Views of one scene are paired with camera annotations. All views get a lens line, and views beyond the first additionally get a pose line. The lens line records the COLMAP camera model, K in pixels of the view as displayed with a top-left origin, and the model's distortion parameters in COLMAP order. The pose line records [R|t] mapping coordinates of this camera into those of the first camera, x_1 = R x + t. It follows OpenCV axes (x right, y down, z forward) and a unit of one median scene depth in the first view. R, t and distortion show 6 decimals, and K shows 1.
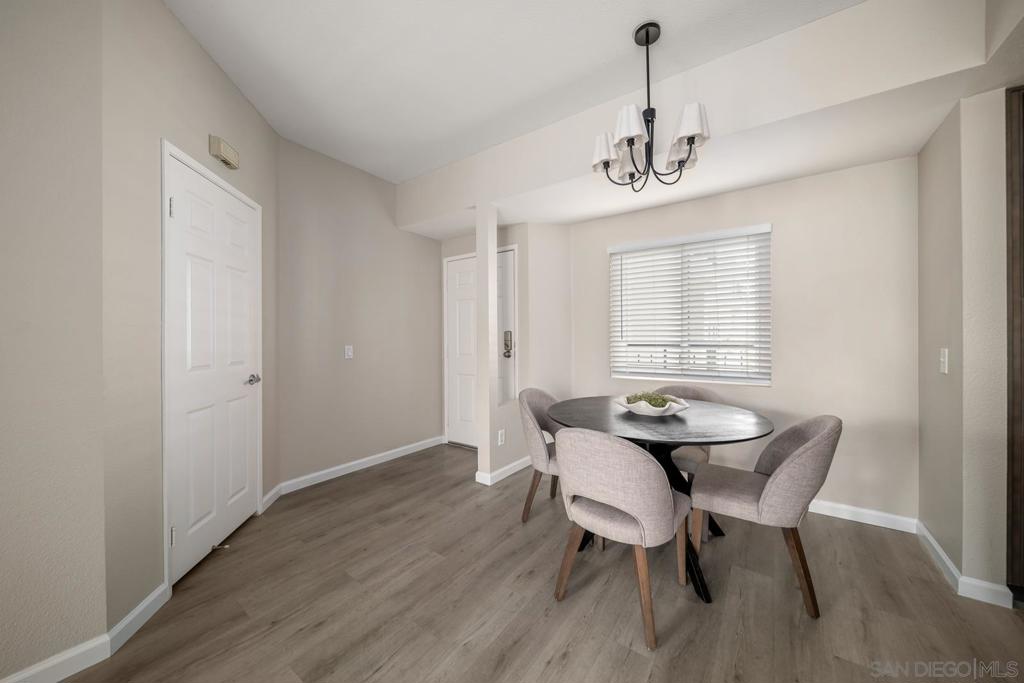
lens RADIAL K [[366.2, 0, 516.7], [0, 366.2, 340.8], [0, 0, 1]] dist [-0.004463, -0.000008]
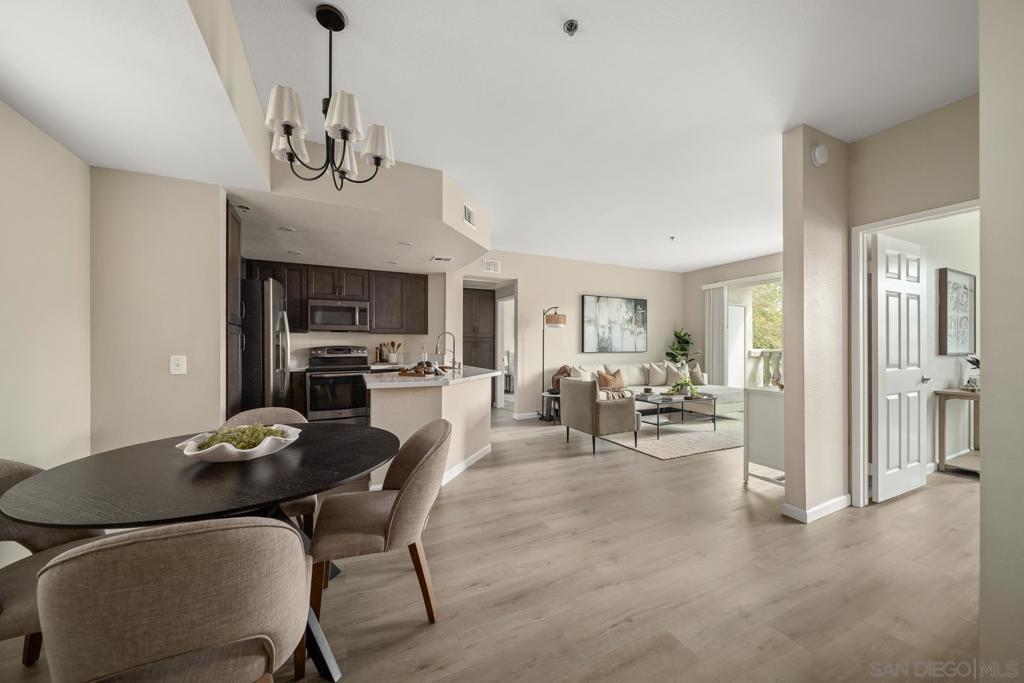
lens RADIAL K [[366.2, 0, 509.6], [0, 366.2, 342.0], [0, 0, 1]] dist [-0.004463, -0.000008]
pose [[-0.874276, 0.008764, 0.485350, -0.420392], [0.006378, 0.999958, -0.006568, -0.010423], [-0.485387, -0.002646, -0.874295, 1.385711]]
